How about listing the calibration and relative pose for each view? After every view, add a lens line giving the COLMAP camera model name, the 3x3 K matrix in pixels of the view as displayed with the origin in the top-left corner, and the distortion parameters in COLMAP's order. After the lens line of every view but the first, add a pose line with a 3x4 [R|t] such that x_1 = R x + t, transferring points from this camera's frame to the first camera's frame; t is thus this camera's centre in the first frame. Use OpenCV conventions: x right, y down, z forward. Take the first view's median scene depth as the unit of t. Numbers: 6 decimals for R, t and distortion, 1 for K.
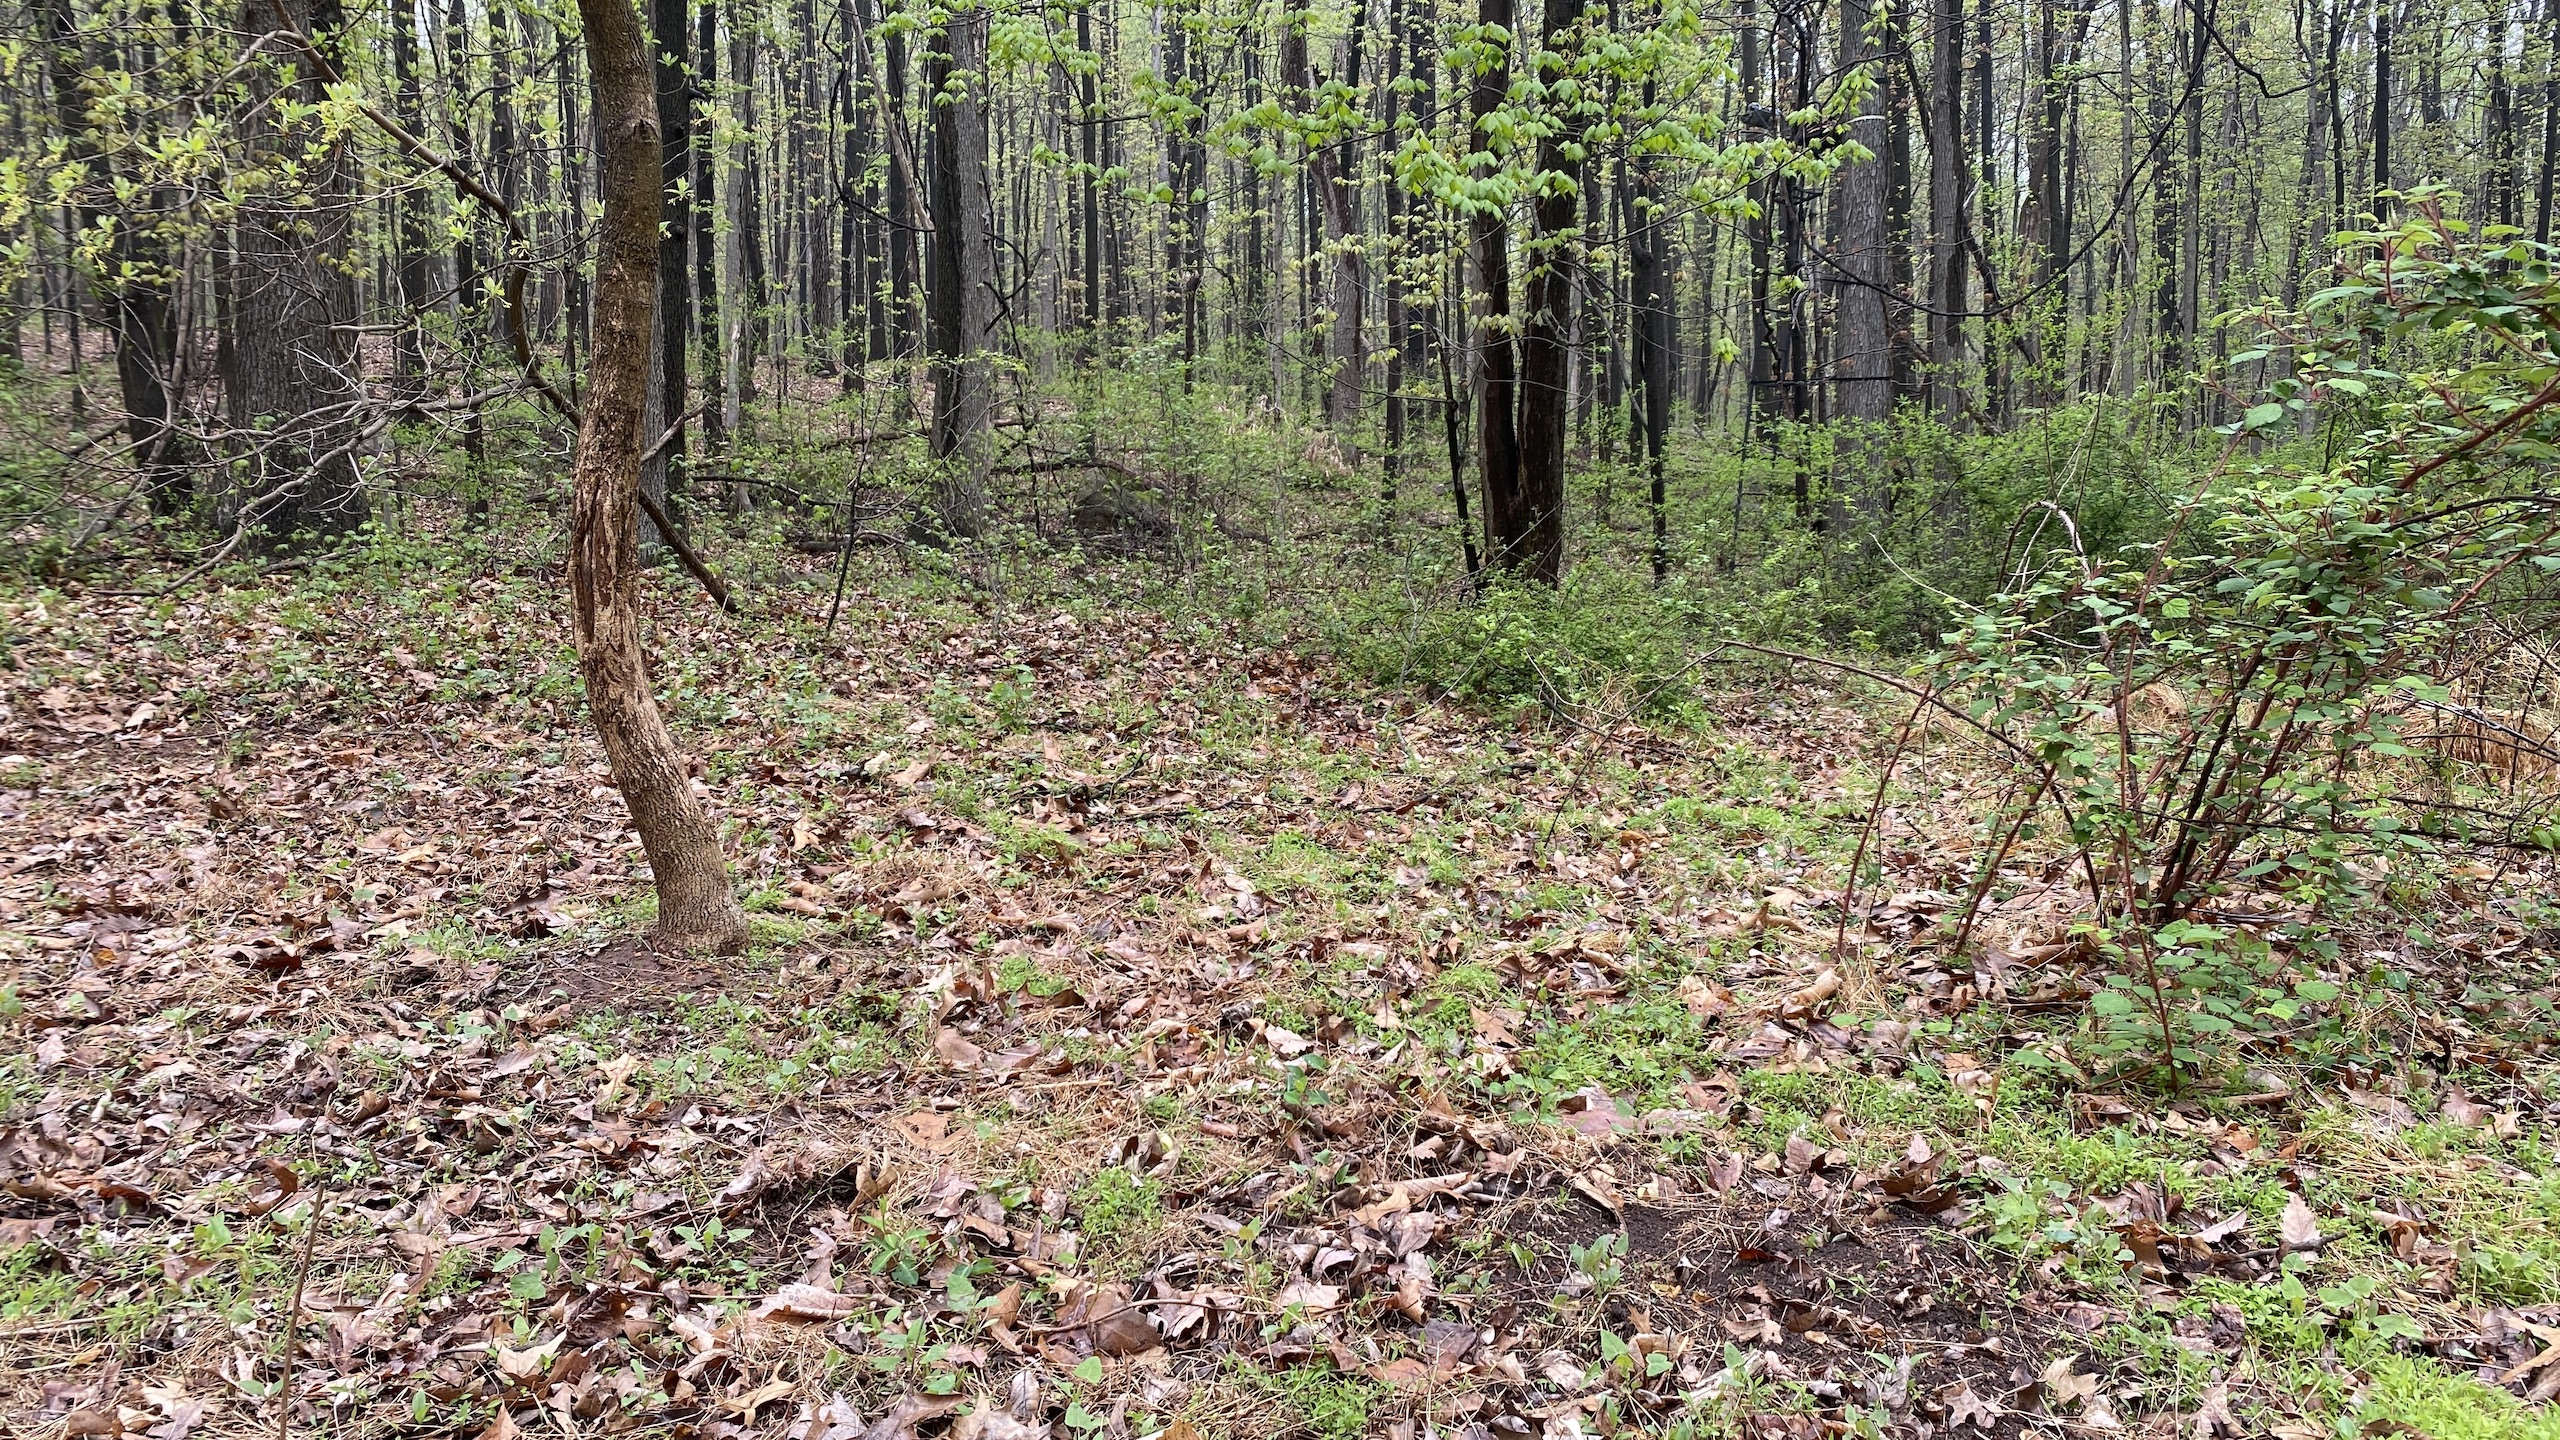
lens RADIAL K [[2015.1, 0, 1280.0], [0, 2015.1, 720.0], [0, 0, 1]] dist [0.065734, -0.080592]
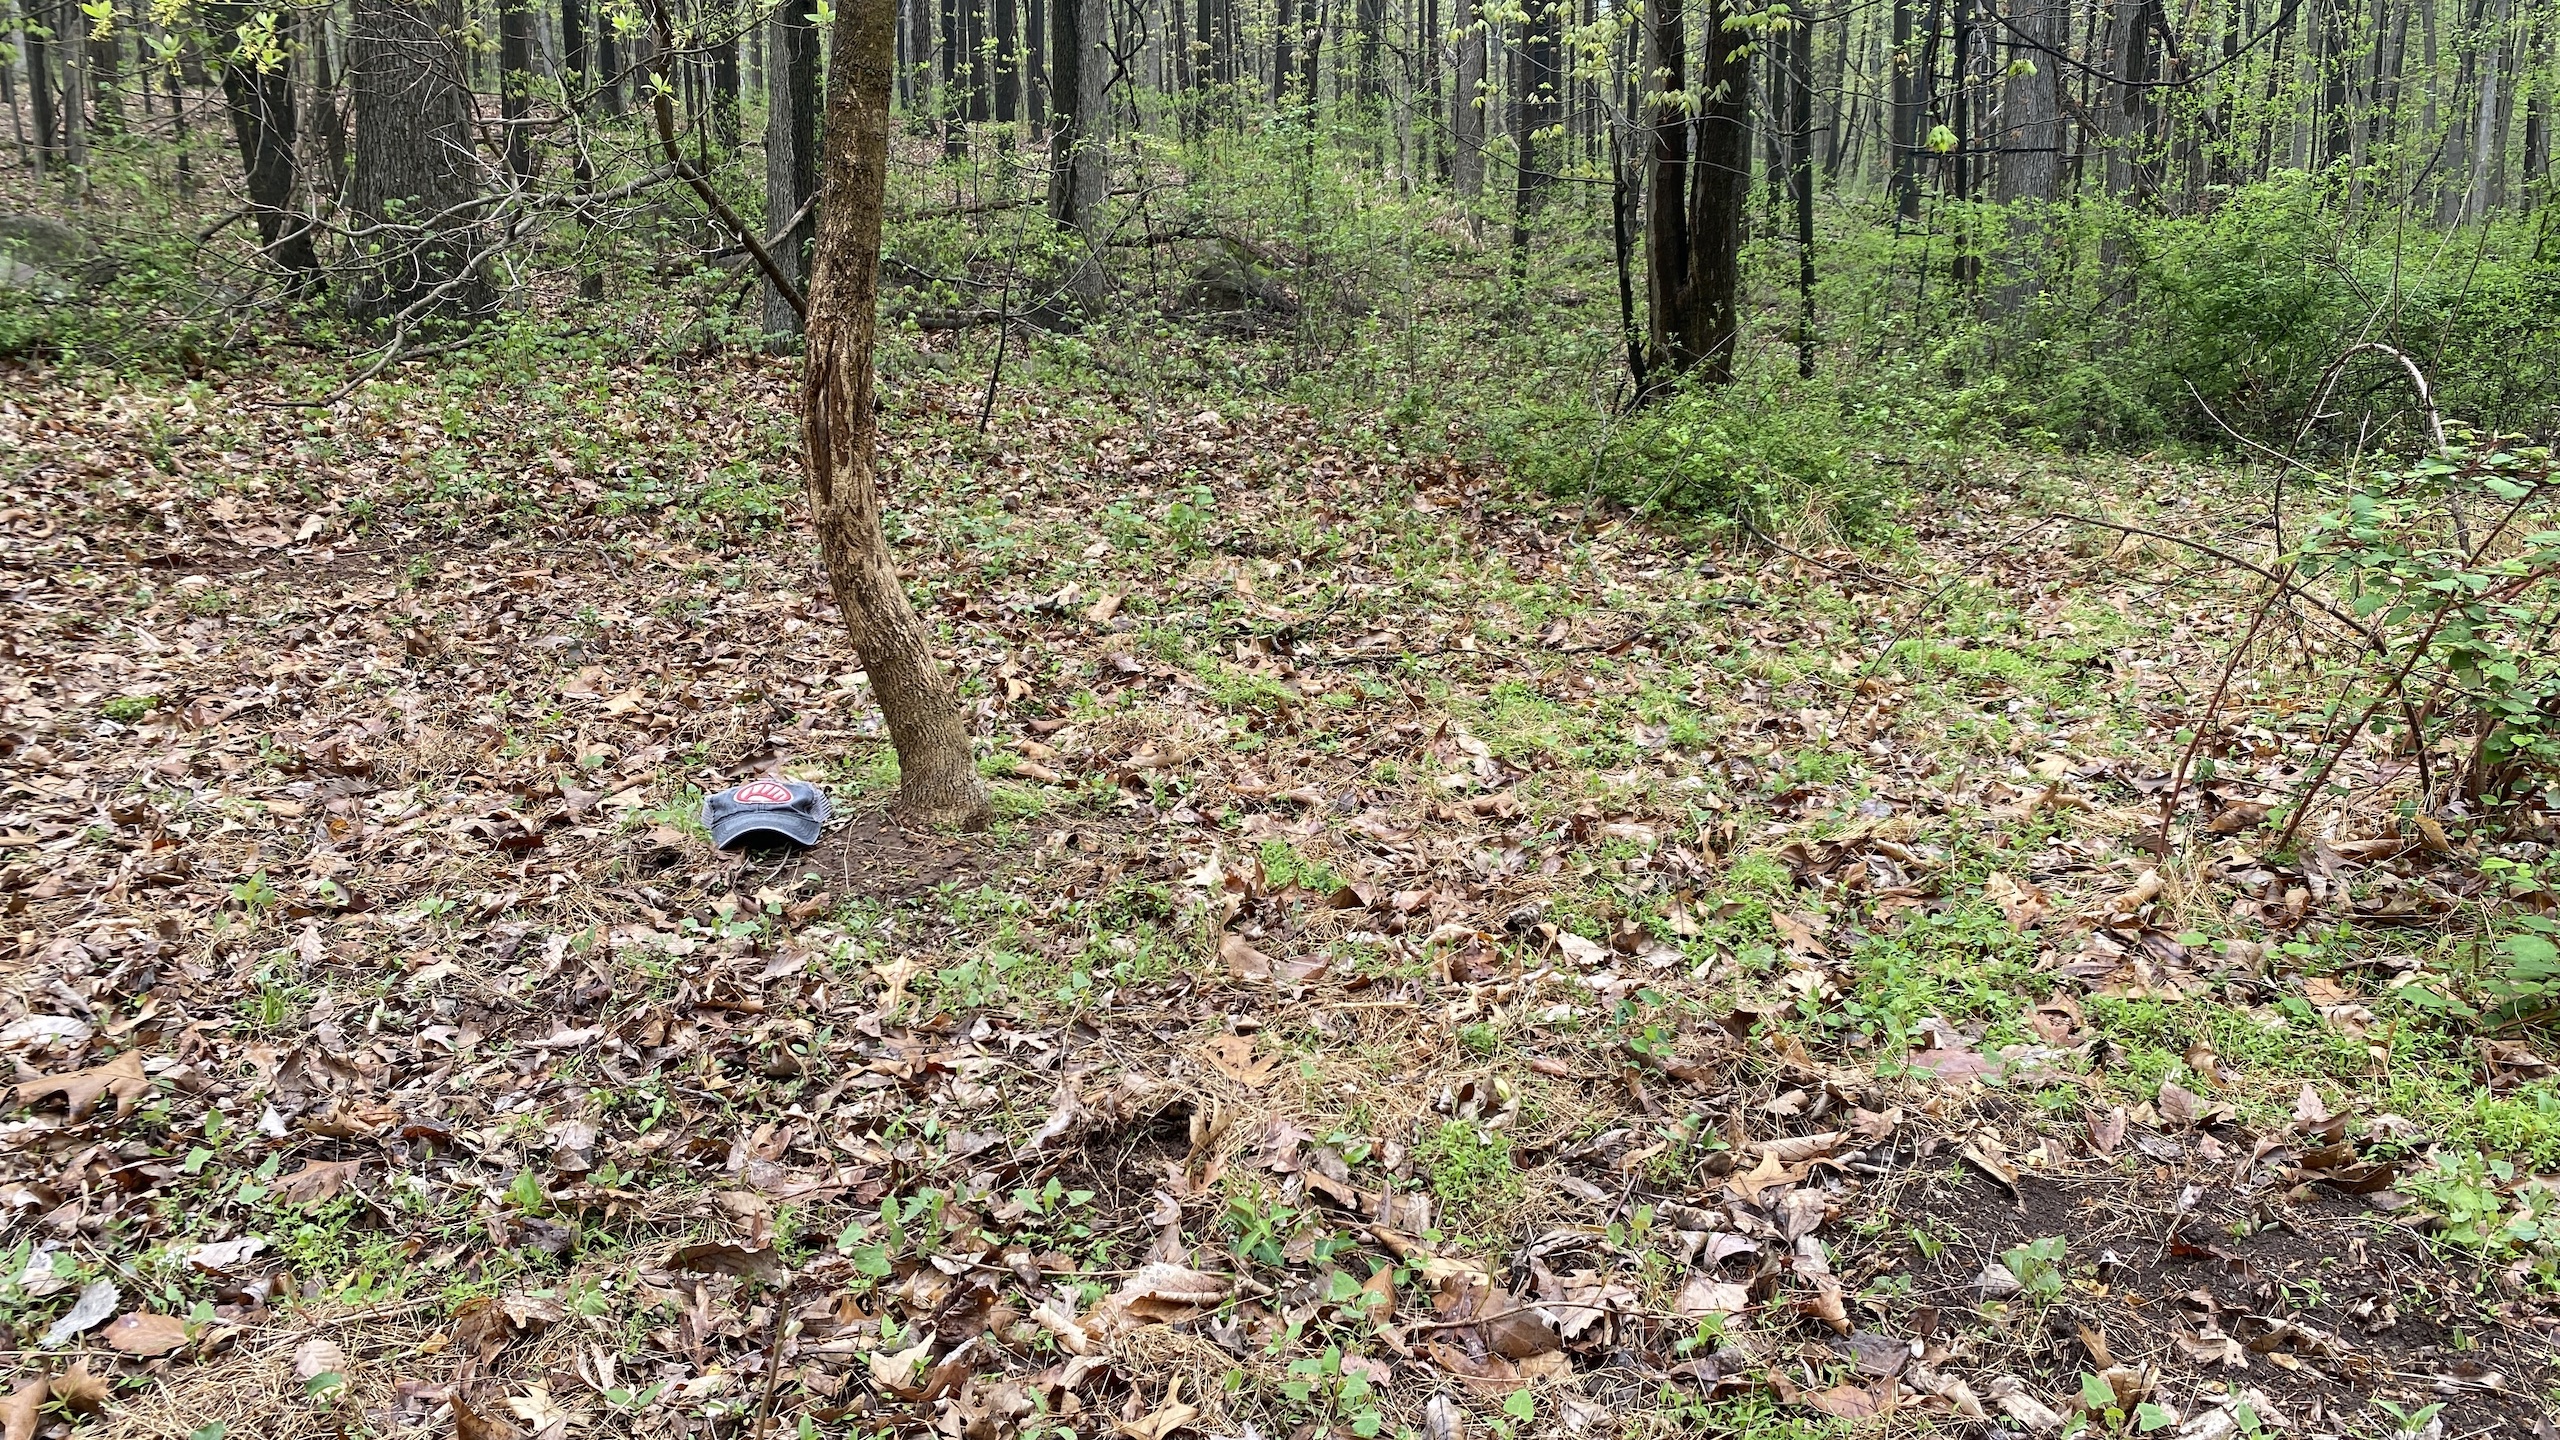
lens RADIAL K [[1998.5, 0, 1280.0], [0, 1998.5, 720.0], [0, 0, 1]] dist [0.146145, -0.295501]
pose [[0.999124, 0.013023, -0.039780, -0.090243], [-0.008298, 0.993129, 0.116728, -0.049211], [0.041027, -0.116295, 0.992367, 0.066418]]
